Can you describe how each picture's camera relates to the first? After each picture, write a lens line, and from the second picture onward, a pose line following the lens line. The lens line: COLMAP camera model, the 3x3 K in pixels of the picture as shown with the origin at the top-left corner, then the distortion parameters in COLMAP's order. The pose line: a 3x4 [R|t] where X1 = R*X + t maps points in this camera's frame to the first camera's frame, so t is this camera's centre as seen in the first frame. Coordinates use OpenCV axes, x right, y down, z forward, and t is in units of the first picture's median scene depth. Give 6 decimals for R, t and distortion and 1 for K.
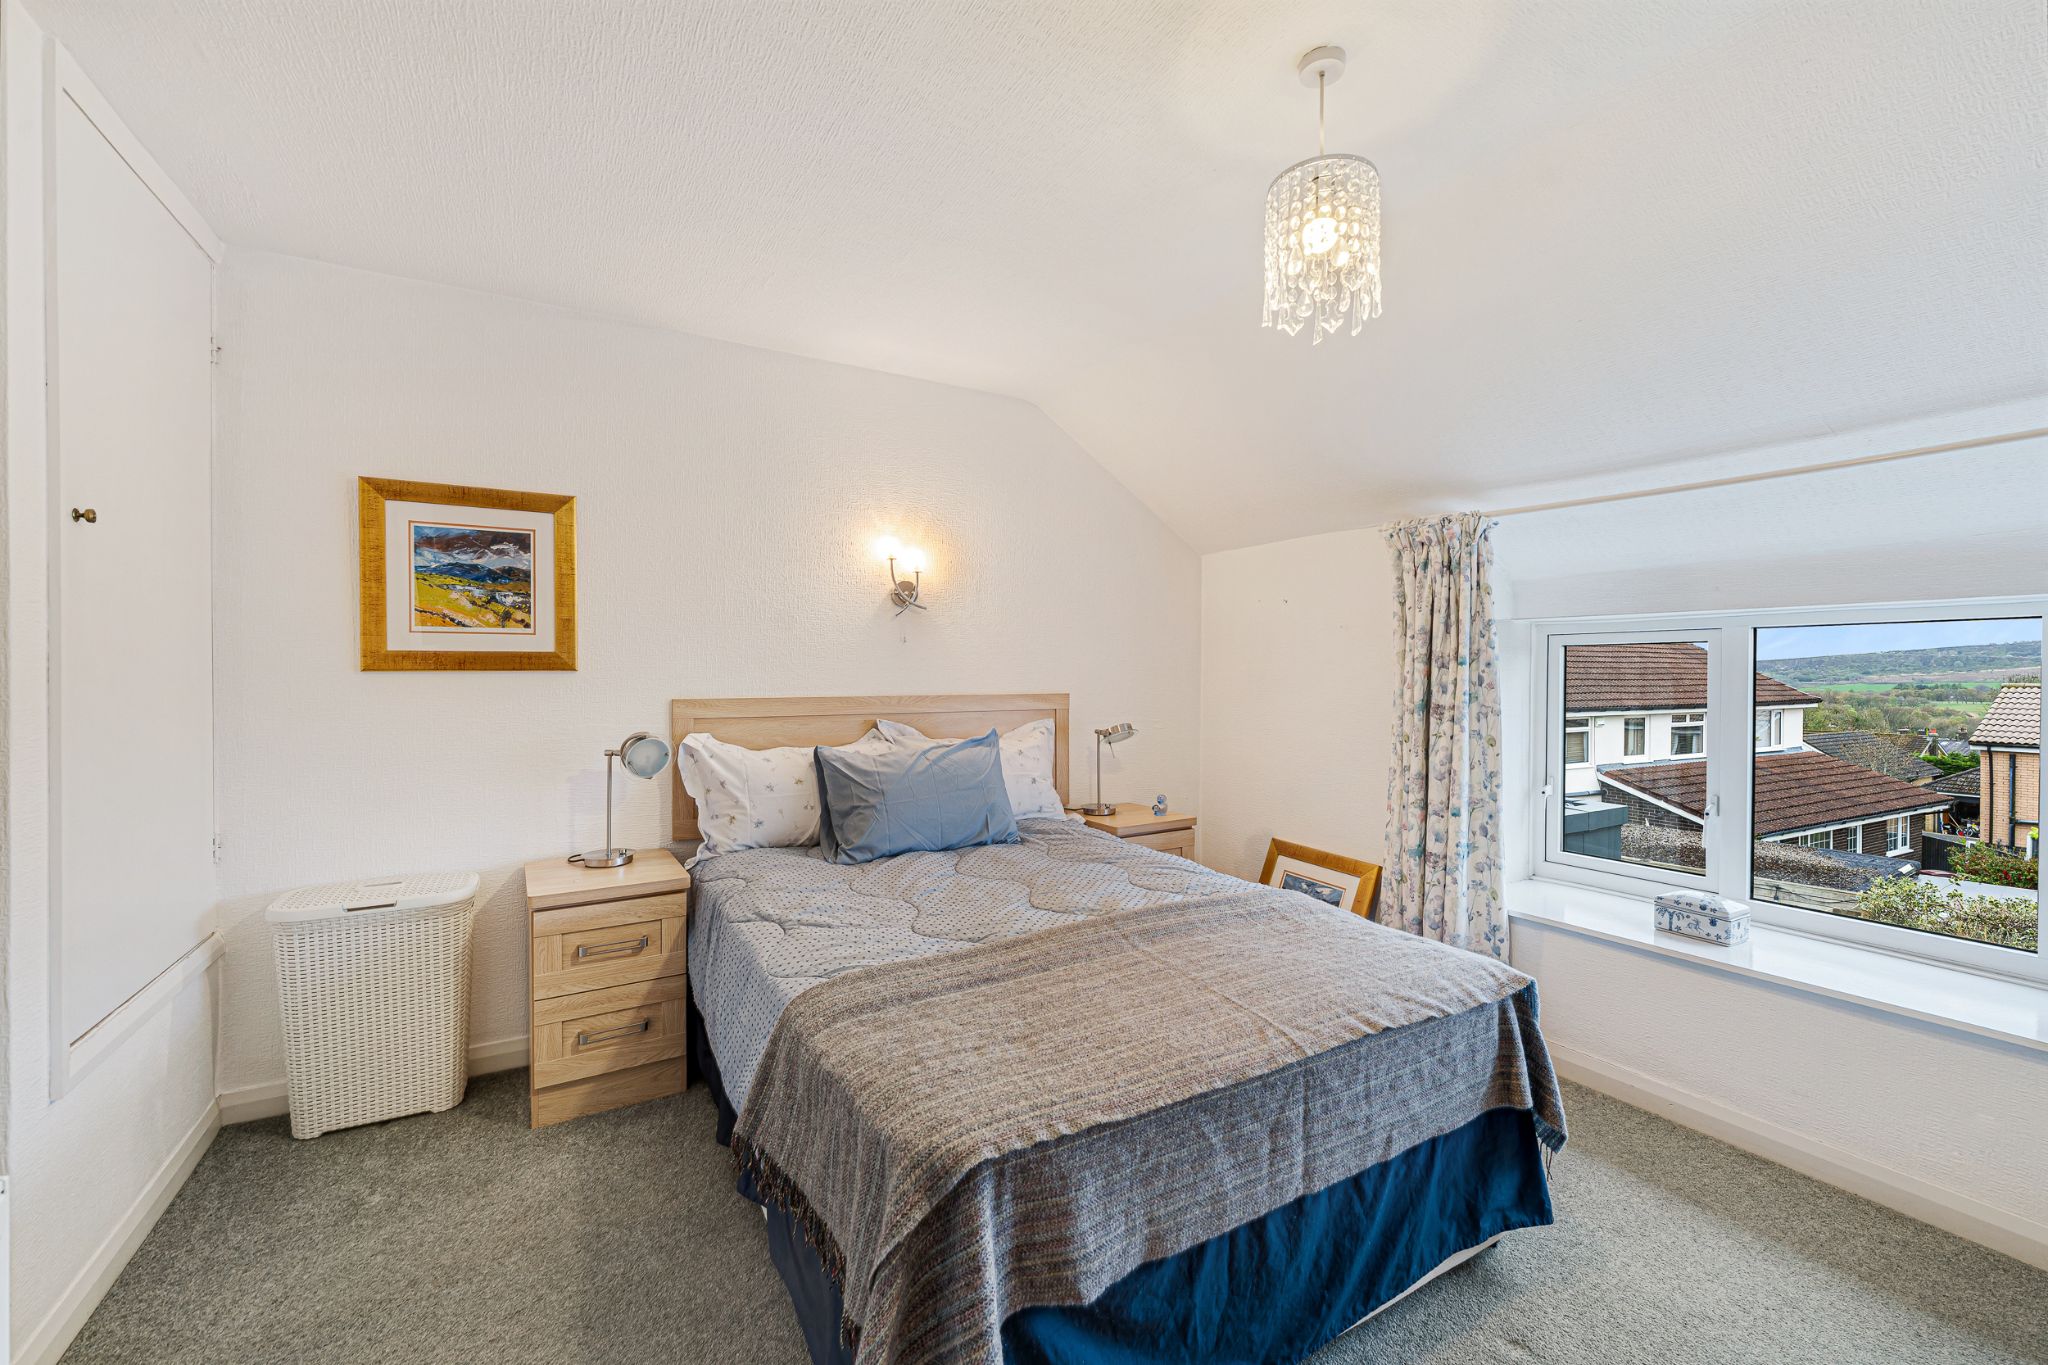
lens RADIAL K [[834.4, 0, 1033.5], [0, 834.4, 677.2], [0, 0, 1]] dist [-0.000236, -0.000659]
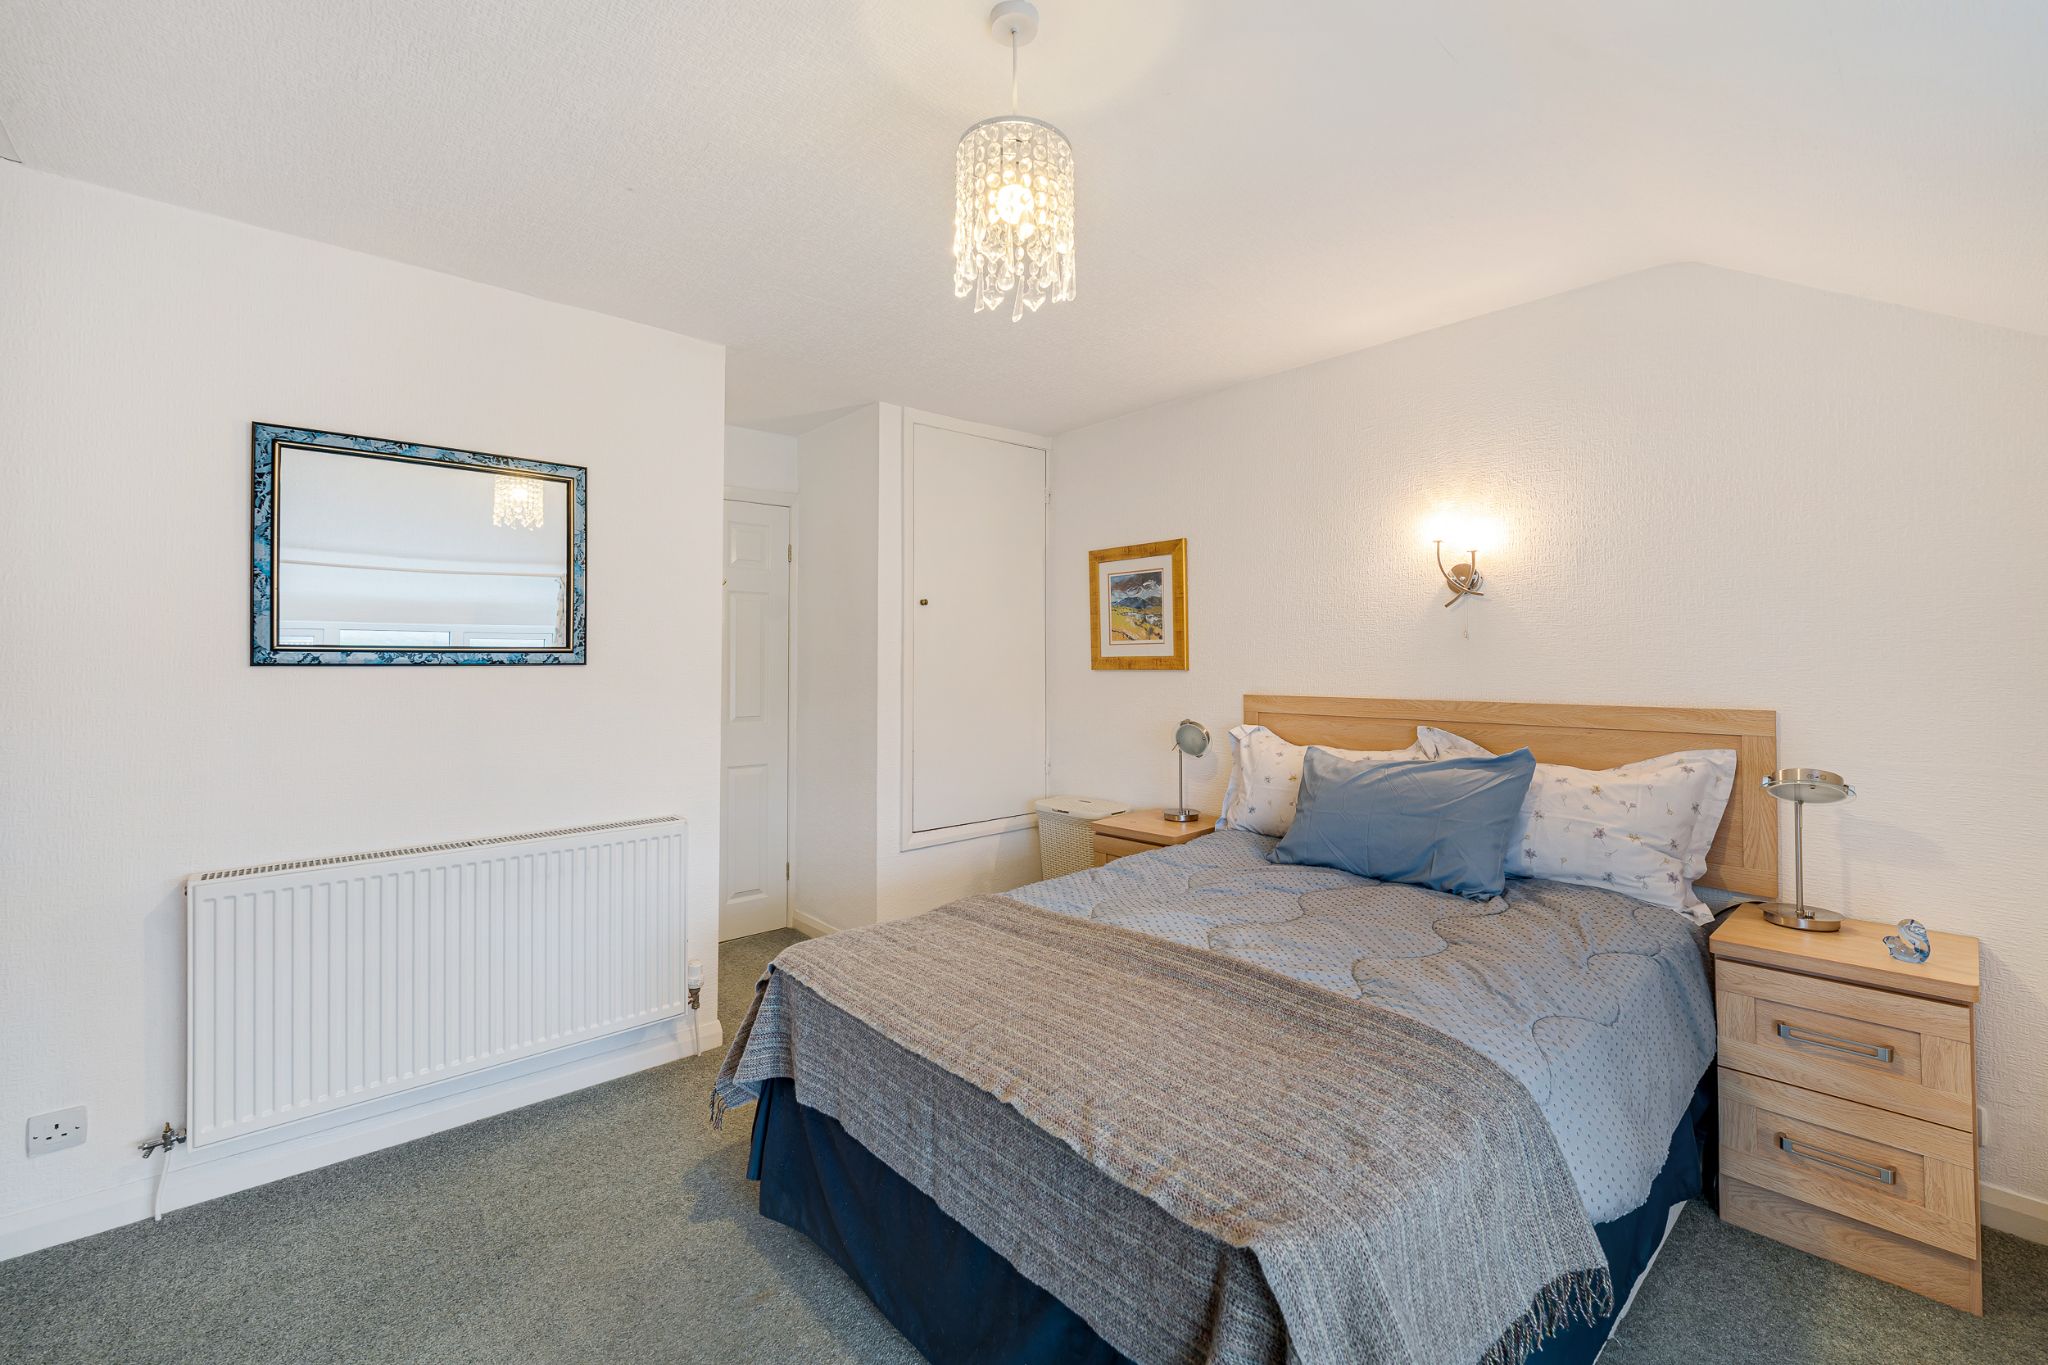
lens RADIAL K [[857.9, 0, 1017.3], [0, 857.9, 654.2], [0, 0, 1]] dist [0.000284, -0.000133]
pose [[0.192972, -0.011508, -0.981137, 0.762916], [-0.006717, 0.999892, -0.013049, -0.013827], [0.981181, 0.009108, 0.192874, 0.498553]]
